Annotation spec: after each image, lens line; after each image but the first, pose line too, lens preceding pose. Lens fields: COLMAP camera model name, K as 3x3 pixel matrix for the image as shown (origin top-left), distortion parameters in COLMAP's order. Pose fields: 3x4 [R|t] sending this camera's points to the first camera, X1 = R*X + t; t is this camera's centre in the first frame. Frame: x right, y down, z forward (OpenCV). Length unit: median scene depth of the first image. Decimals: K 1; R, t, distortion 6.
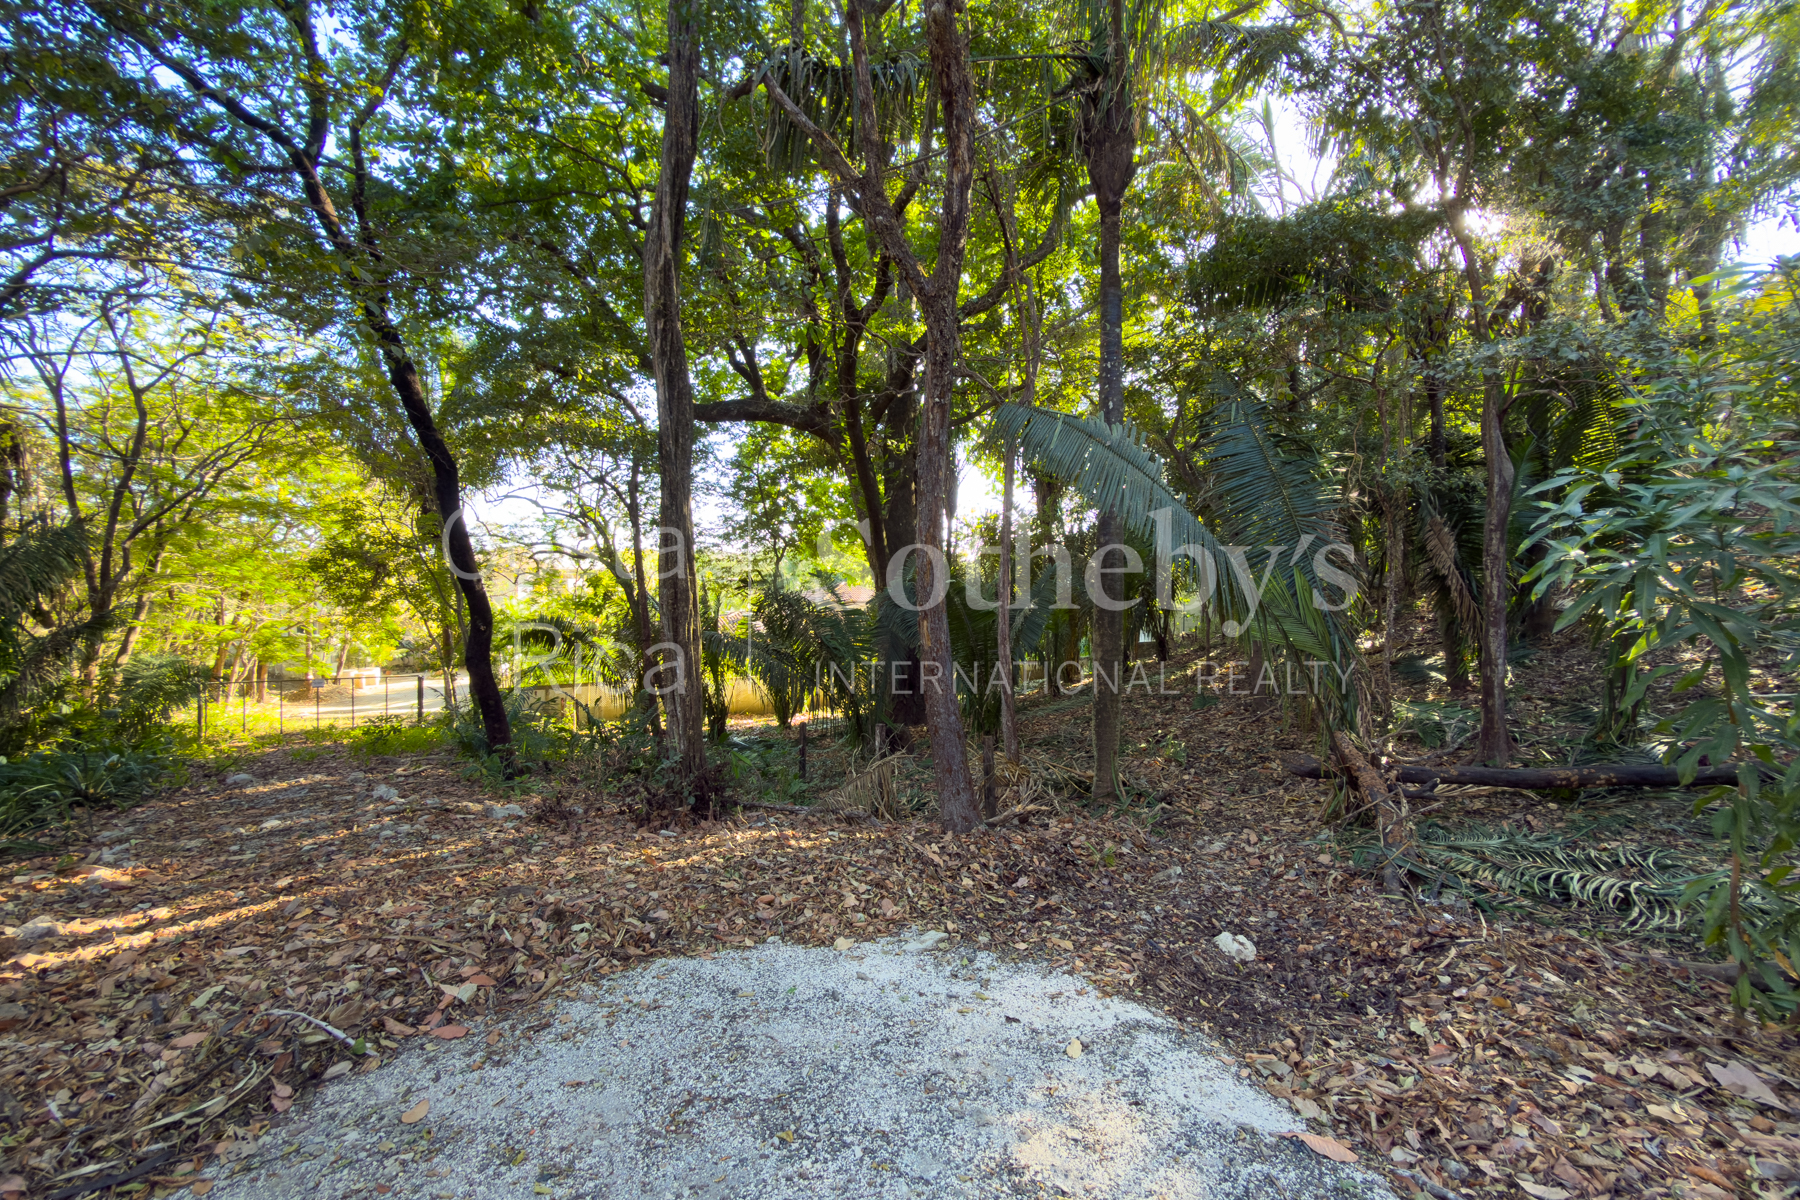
lens RADIAL K [[727.6, 0, 900.0], [0, 727.6, 600.0], [0, 0, 1]] dist [0.002452, 0.000197]
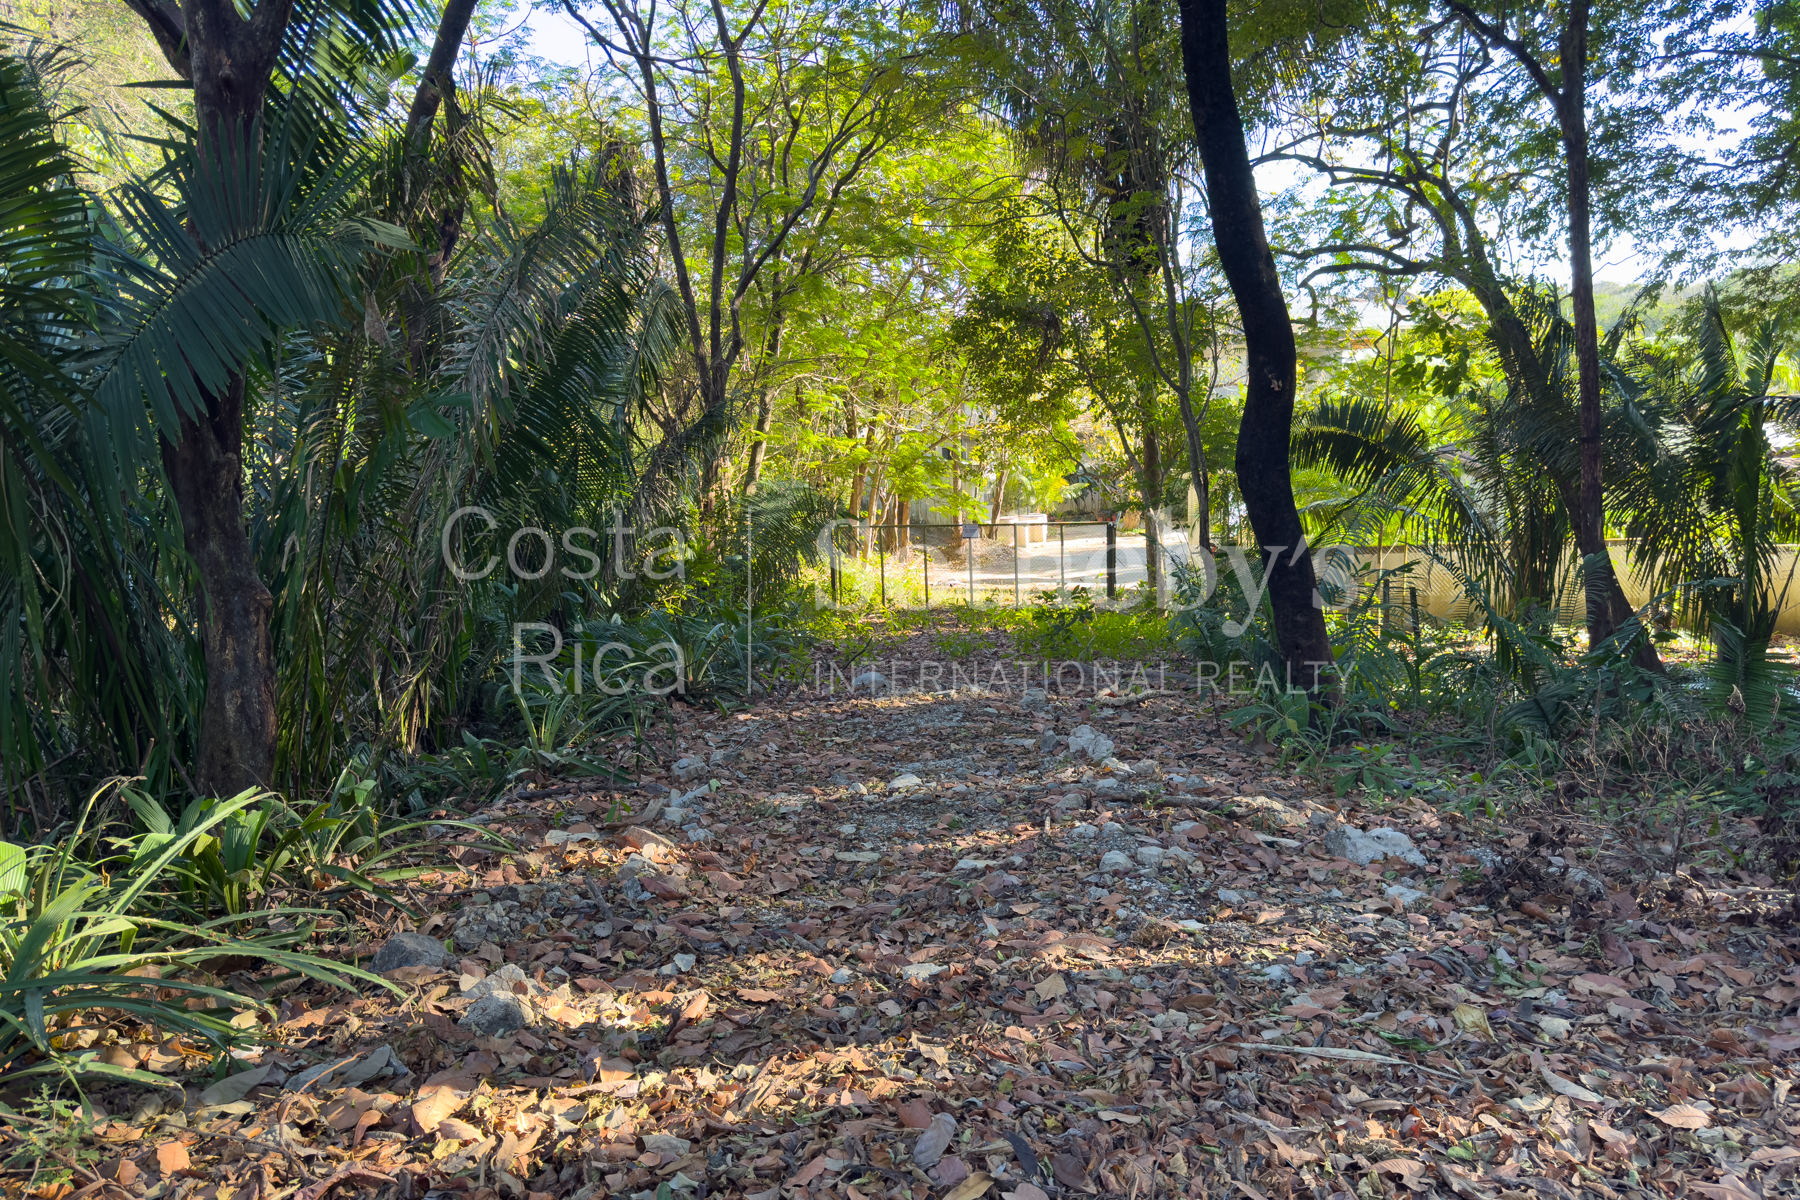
lens RADIAL K [[1236.4, 0, 897.1], [0, 1236.4, 628.1], [0, 0, 1]] dist [0.056694, -0.097098]
pose [[0.745685, 0.072379, -0.662356, -0.174404], [0.037649, 0.987917, 0.150339, 0.042105], [0.665235, -0.137043, 0.733950, 0.215700]]
